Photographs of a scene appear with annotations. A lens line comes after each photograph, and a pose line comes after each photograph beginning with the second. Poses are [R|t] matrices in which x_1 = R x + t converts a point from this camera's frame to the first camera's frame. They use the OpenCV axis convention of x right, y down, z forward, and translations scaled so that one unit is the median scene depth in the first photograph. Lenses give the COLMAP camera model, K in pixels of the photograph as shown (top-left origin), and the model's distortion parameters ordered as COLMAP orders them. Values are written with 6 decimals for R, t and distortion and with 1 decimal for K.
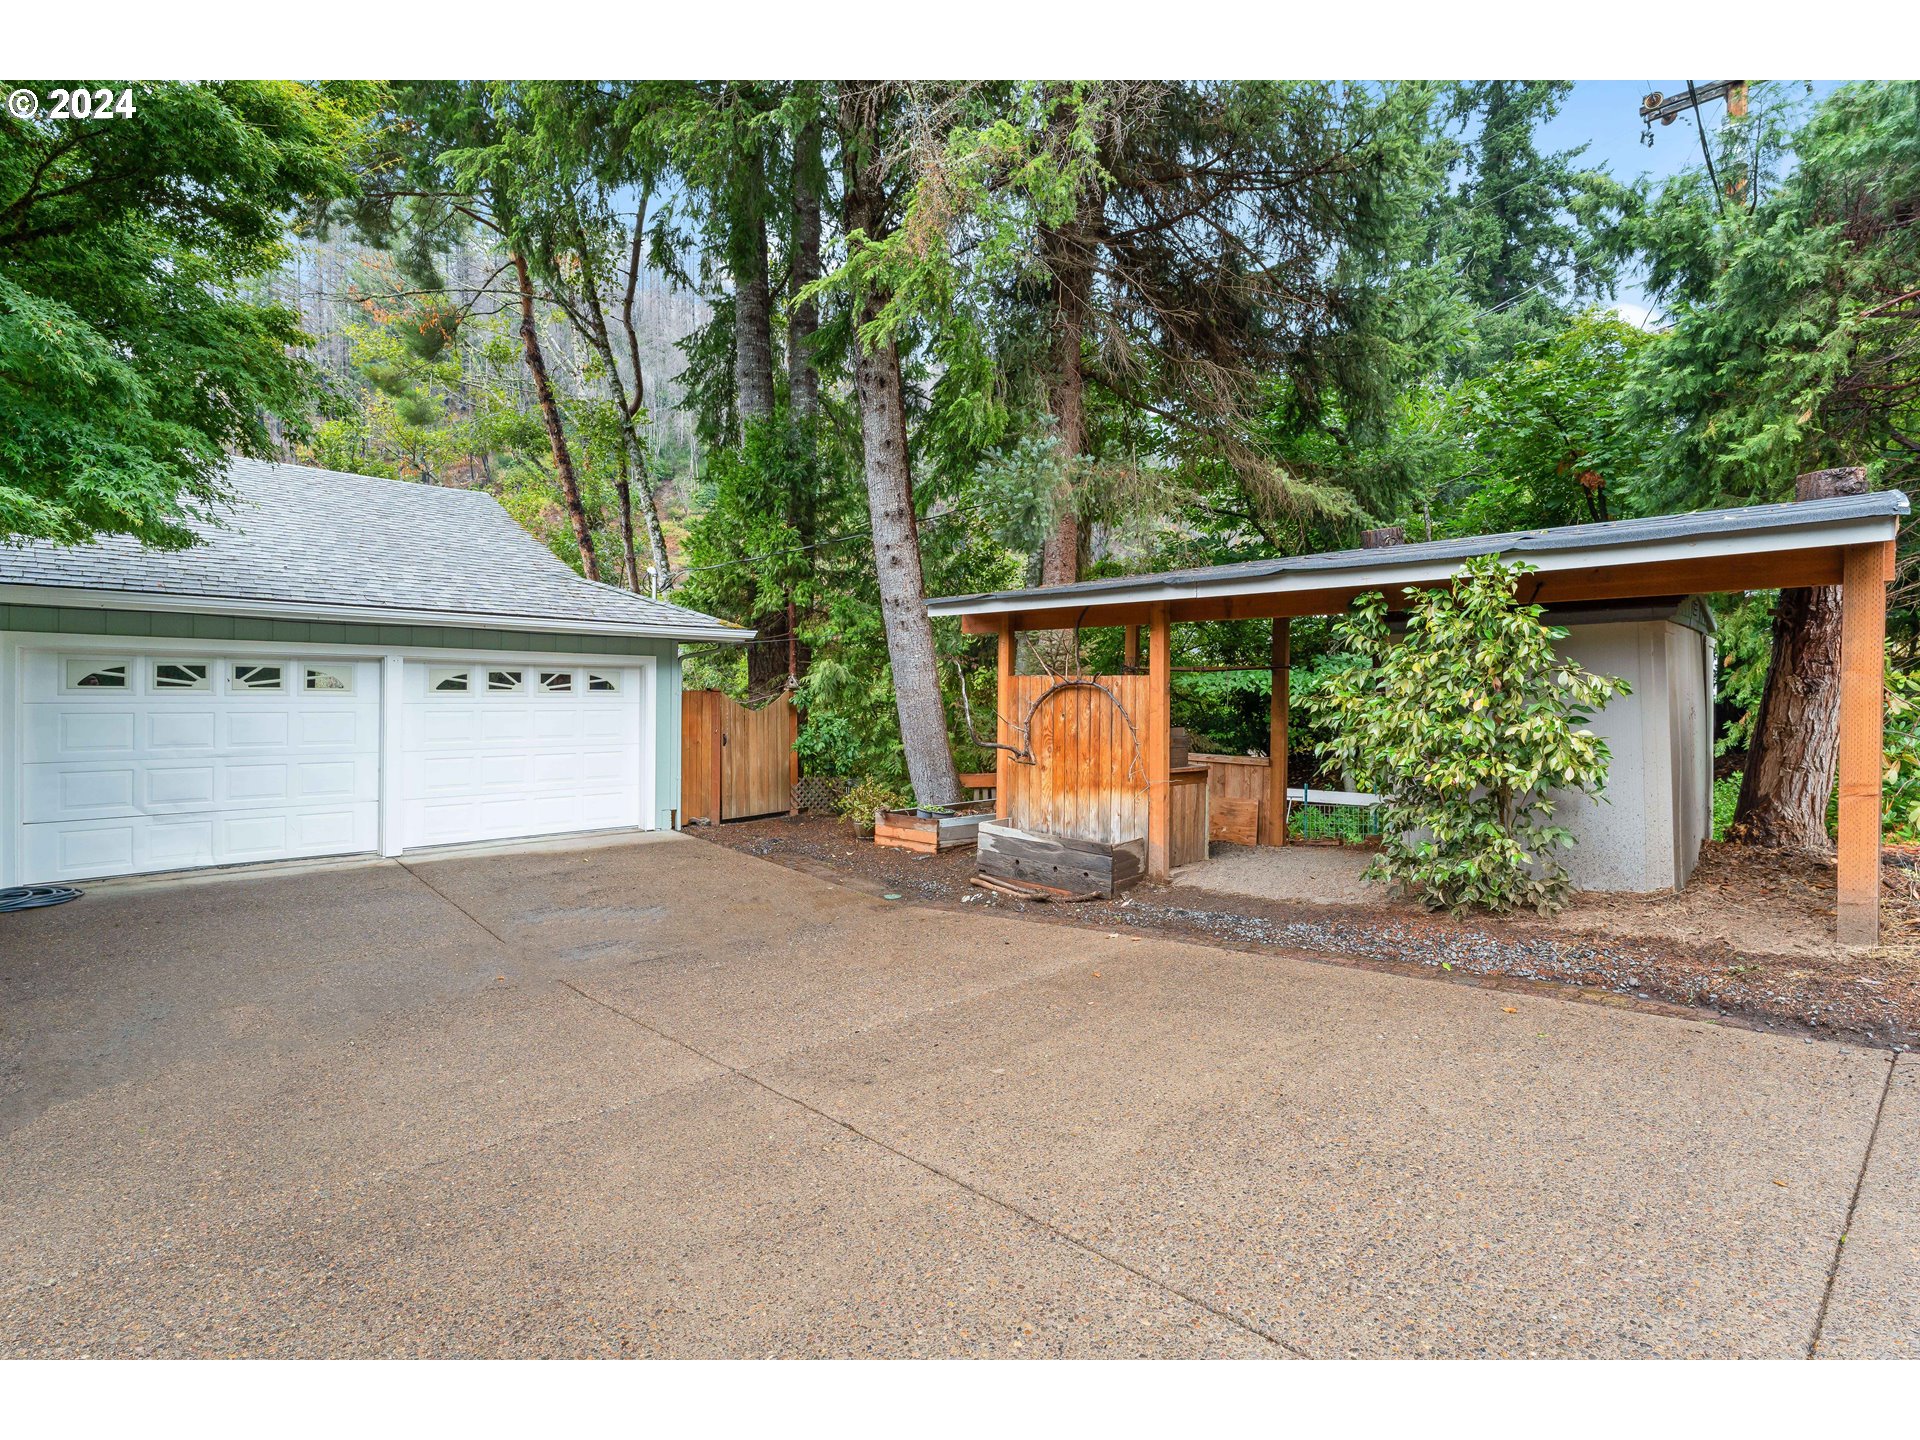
lens RADIAL K [[894.1, 0, 960.0], [0, 894.1, 720.0], [0, 0, 1]] dist [-0.000310, 0.000092]
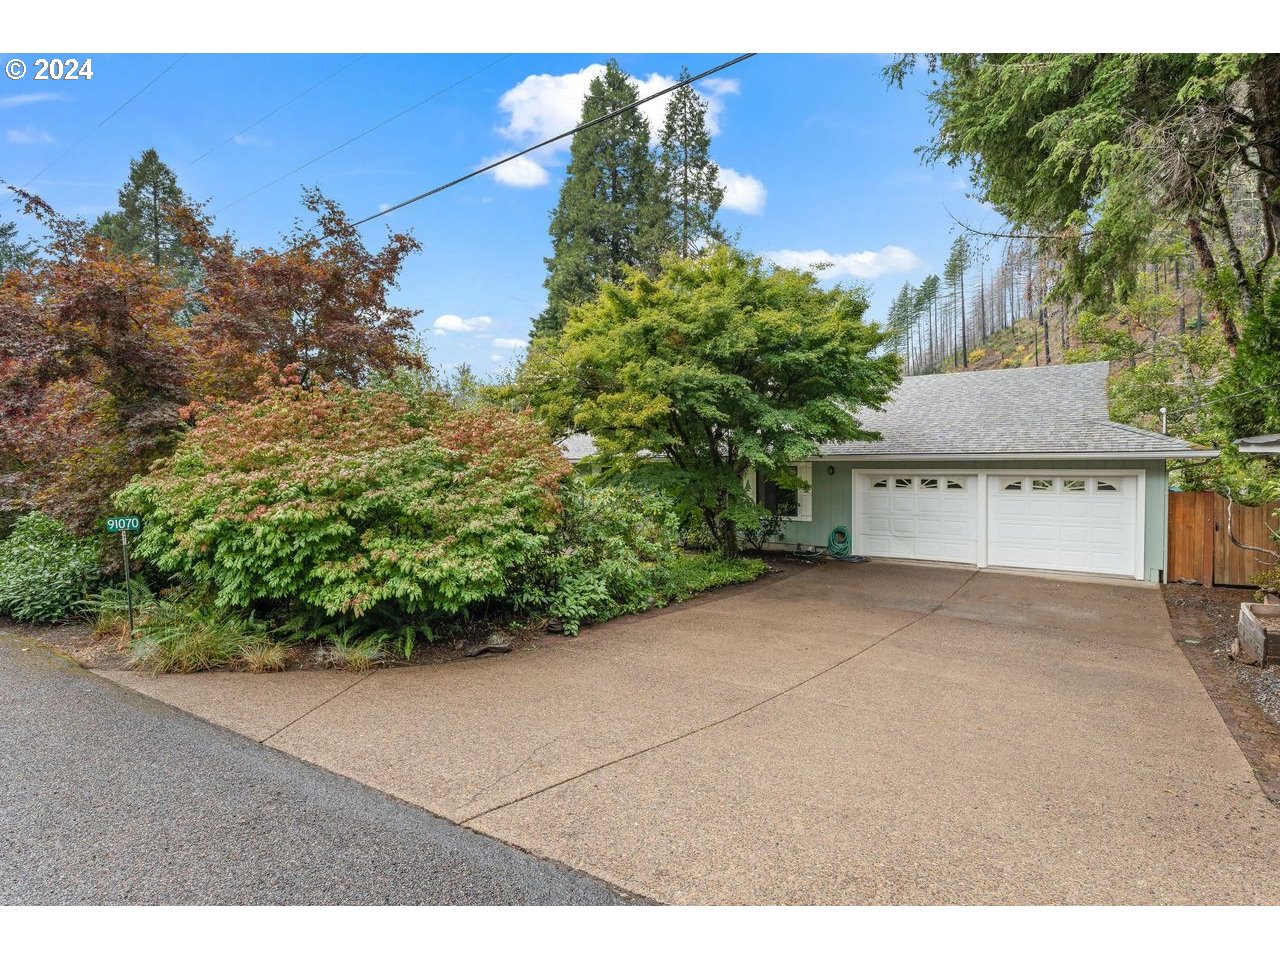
lens RADIAL K [[649.7, 0, 634.6], [0, 649.7, 486.6], [0, 0, 1]] dist [-0.001611, -0.000271]
pose [[0.199128, 0.028832, -0.979549, 0.709641], [-0.019258, 0.999489, 0.025504, -0.064056], [0.979784, 0.013785, 0.199581, -0.113729]]
